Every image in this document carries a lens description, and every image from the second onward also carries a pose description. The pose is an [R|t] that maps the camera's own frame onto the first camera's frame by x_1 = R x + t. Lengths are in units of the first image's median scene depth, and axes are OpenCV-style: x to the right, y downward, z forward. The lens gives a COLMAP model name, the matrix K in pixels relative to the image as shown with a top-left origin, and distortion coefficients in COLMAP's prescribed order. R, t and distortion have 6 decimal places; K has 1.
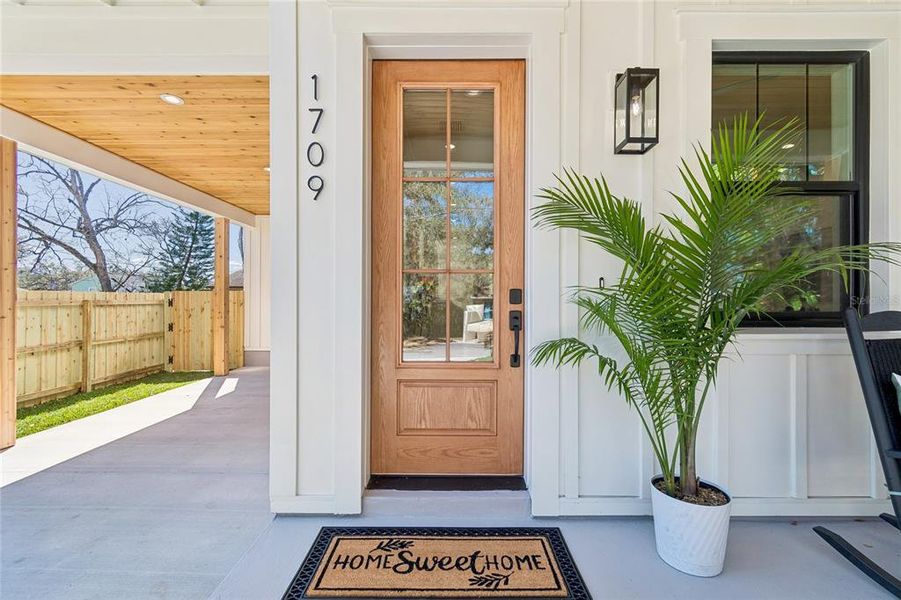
lens RADIAL K [[398.7, 0, 445.1], [0, 398.7, 295.9], [0, 0, 1]] dist [0.001563, -0.000464]
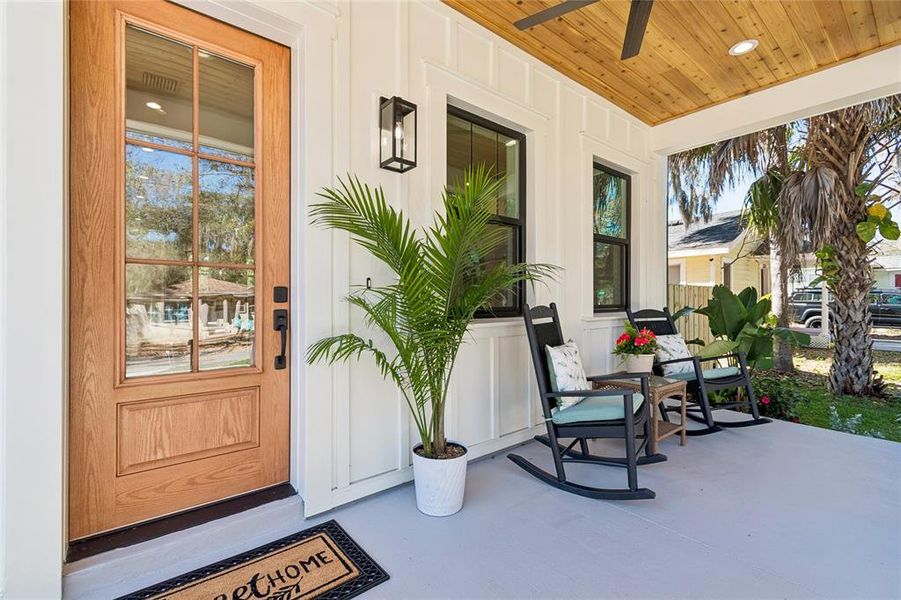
lens RADIAL K [[408.5, 0, 437.6], [0, 408.5, 294.1], [0, 0, 1]] dist [0.001479, -0.000276]
pose [[0.768162, 0.008354, 0.640201, -0.187659], [-0.007173, 0.999964, -0.004442, 0.001964], [-0.640215, -0.001181, 0.768195, 0.018501]]
